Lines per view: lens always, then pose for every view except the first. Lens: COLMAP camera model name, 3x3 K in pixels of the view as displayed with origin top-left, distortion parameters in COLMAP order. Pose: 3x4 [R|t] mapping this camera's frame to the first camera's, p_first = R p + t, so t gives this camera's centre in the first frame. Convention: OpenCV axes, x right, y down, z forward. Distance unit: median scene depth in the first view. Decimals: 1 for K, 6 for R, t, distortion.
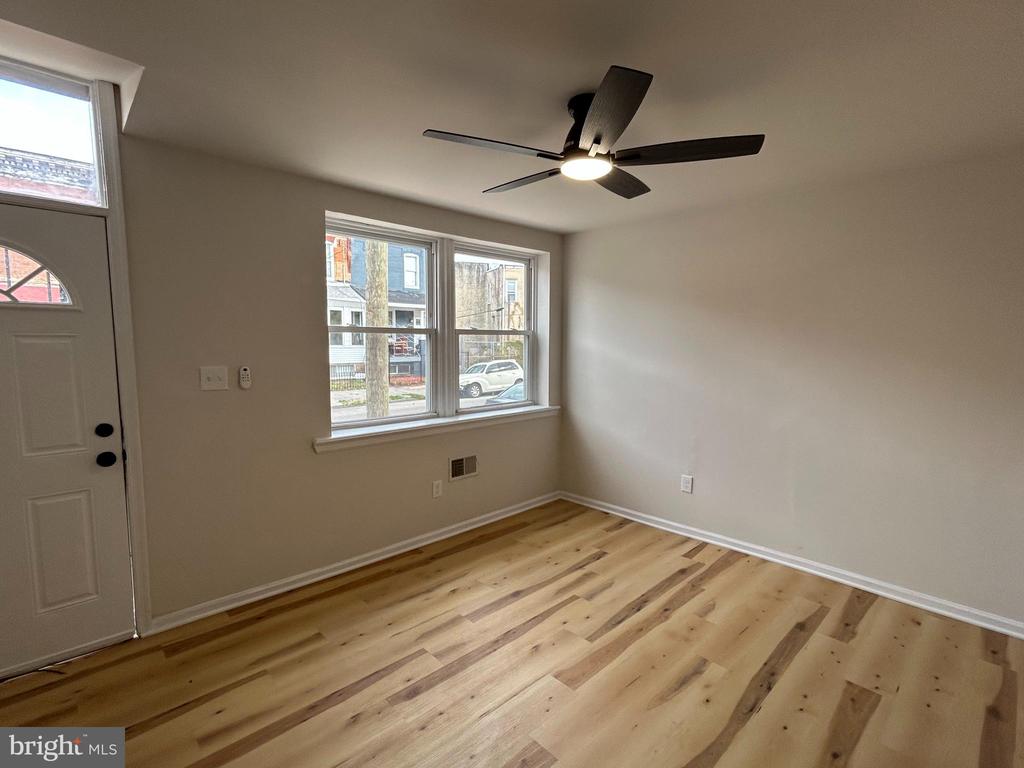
lens RADIAL K [[488.7, 0, 514.4], [0, 488.7, 384.1], [0, 0, 1]] dist [-0.005219, 0.001854]
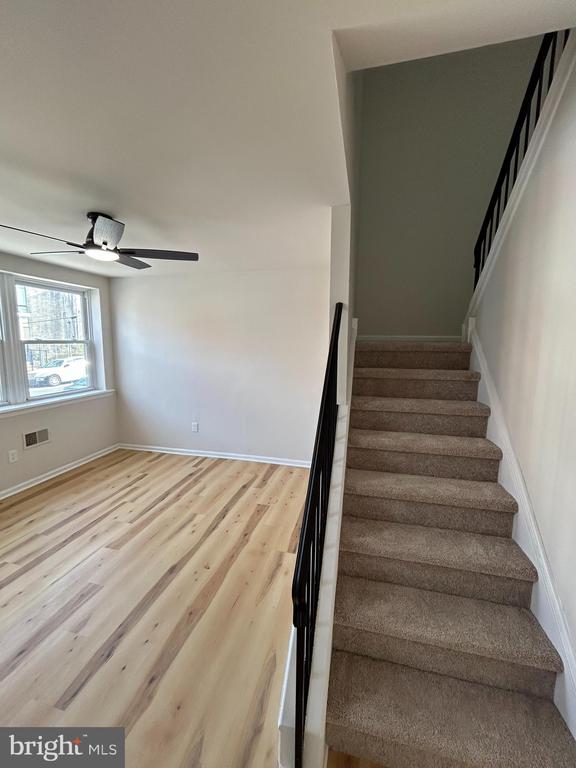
lens RADIAL K [[310.2, 0, 290.5], [0, 310.2, 380.9], [0, 0, 1]] dist [-0.001351, 0.000107]
pose [[0.843641, -0.061367, 0.533390, 0.057184], [0.040334, 0.997883, 0.051013, -0.013521], [-0.535391, -0.021523, 0.844330, -0.179232]]
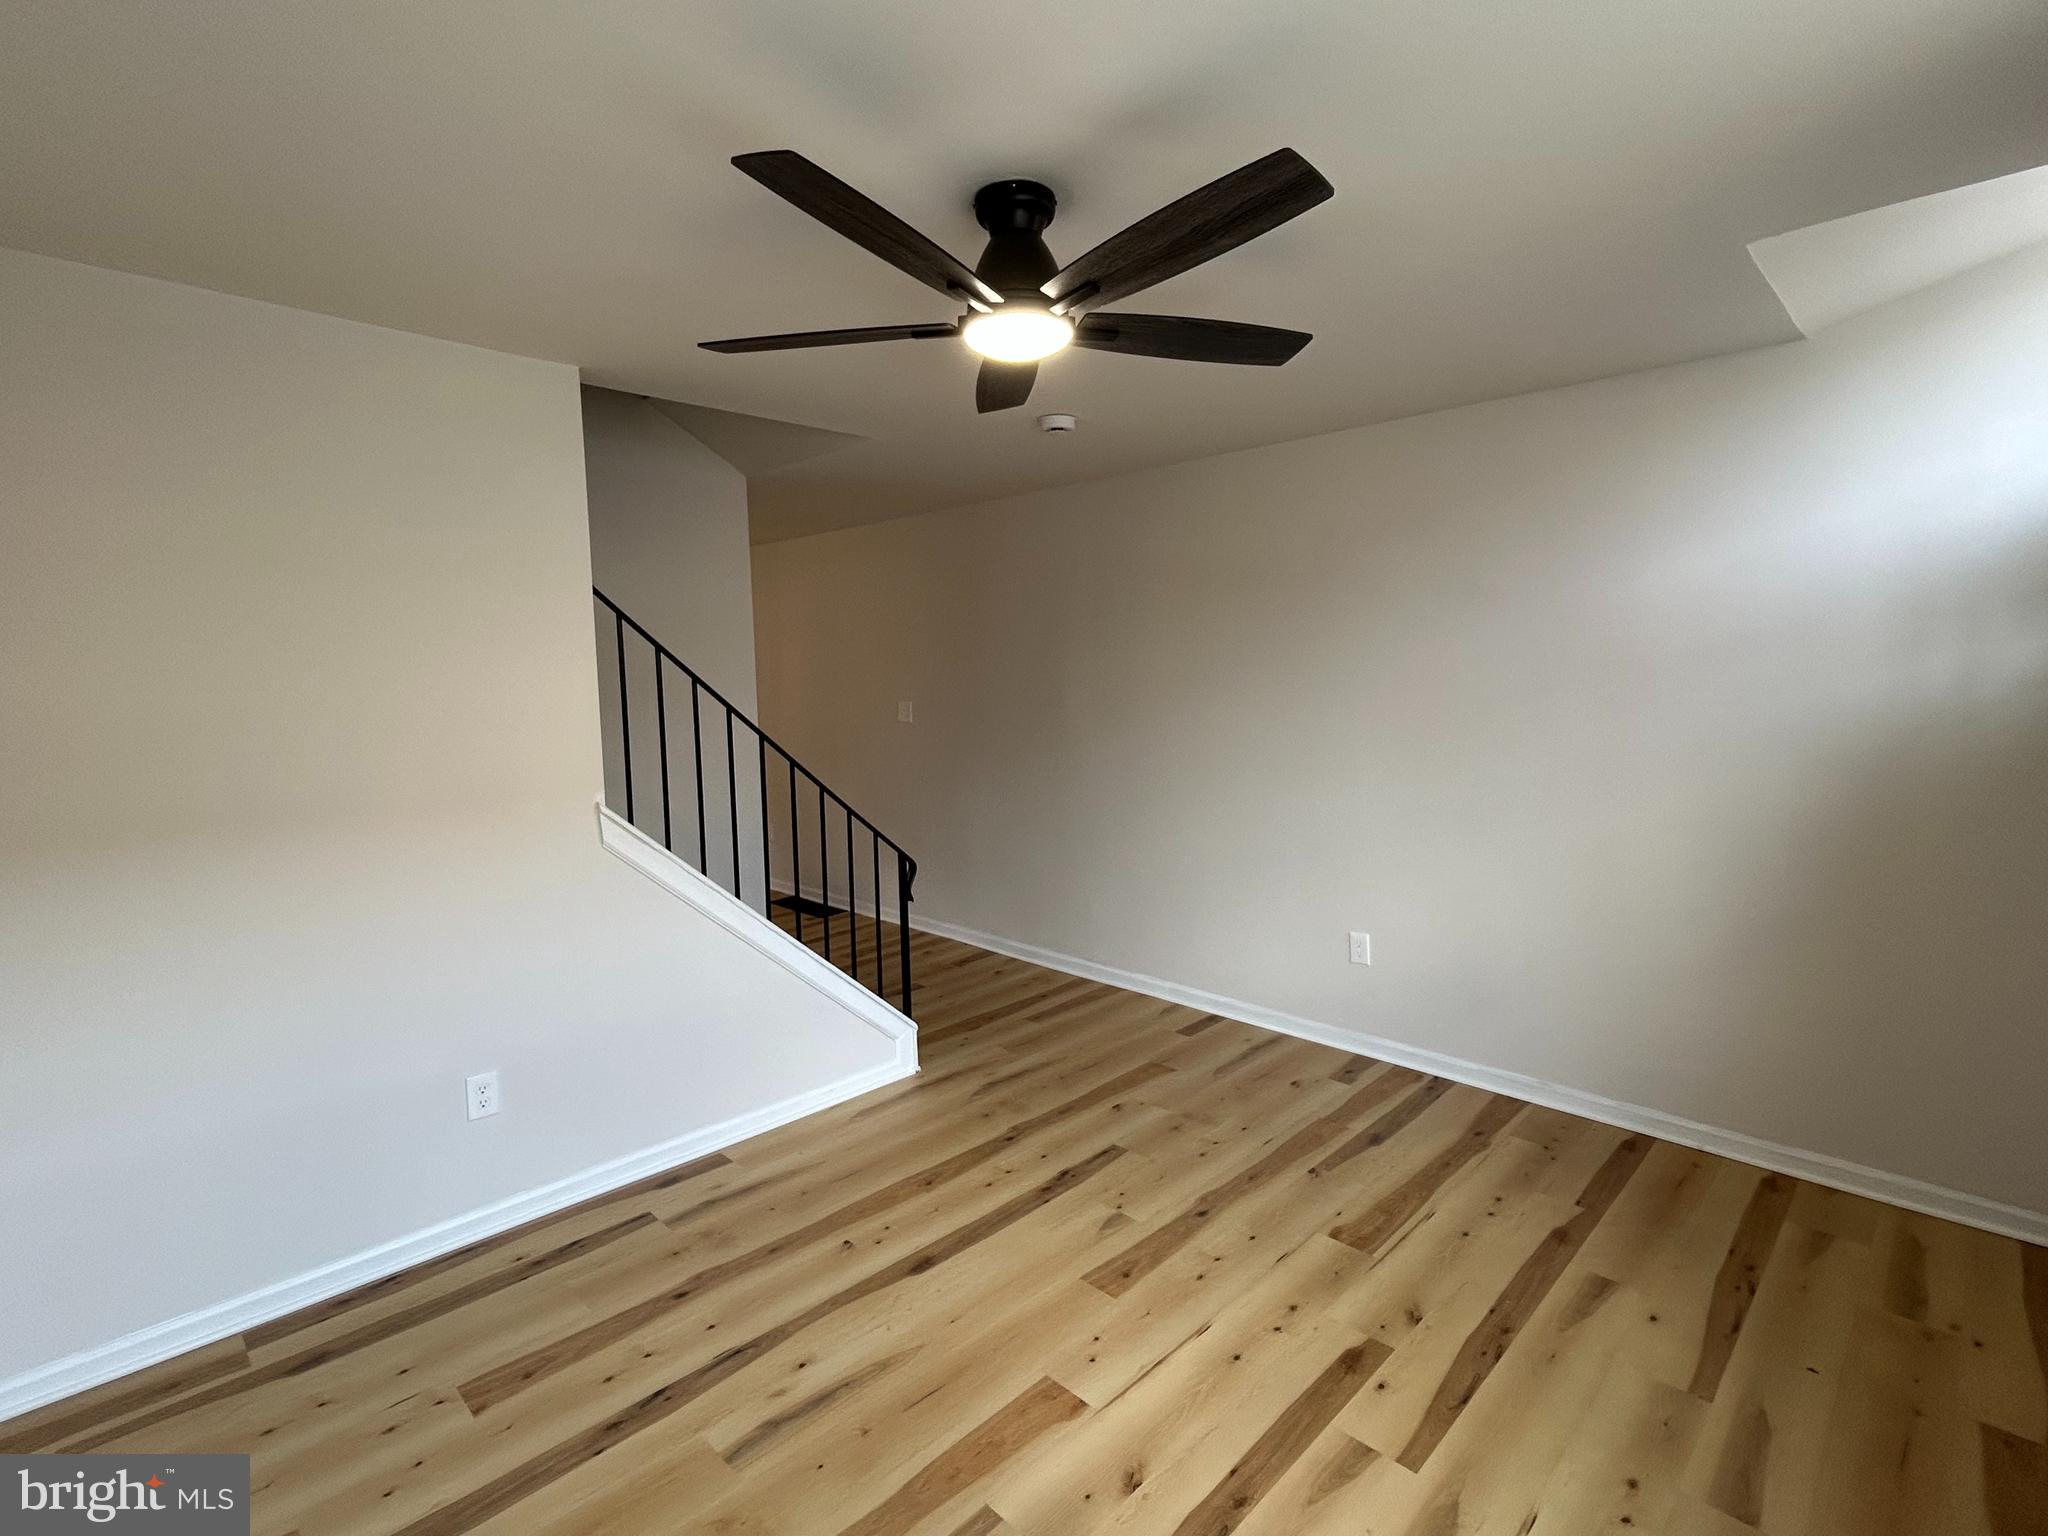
lens RADIAL K [[977.4, 0, 1029.3], [0, 977.4, 762.5], [0, 0, 1]] dist [-0.005219, 0.001854]
pose [[-0.999512, 0.021276, -0.022870, 0.096873], [0.016731, 0.982927, 0.183233, -0.127311], [0.026378, 0.182761, -0.982803, 1.227553]]
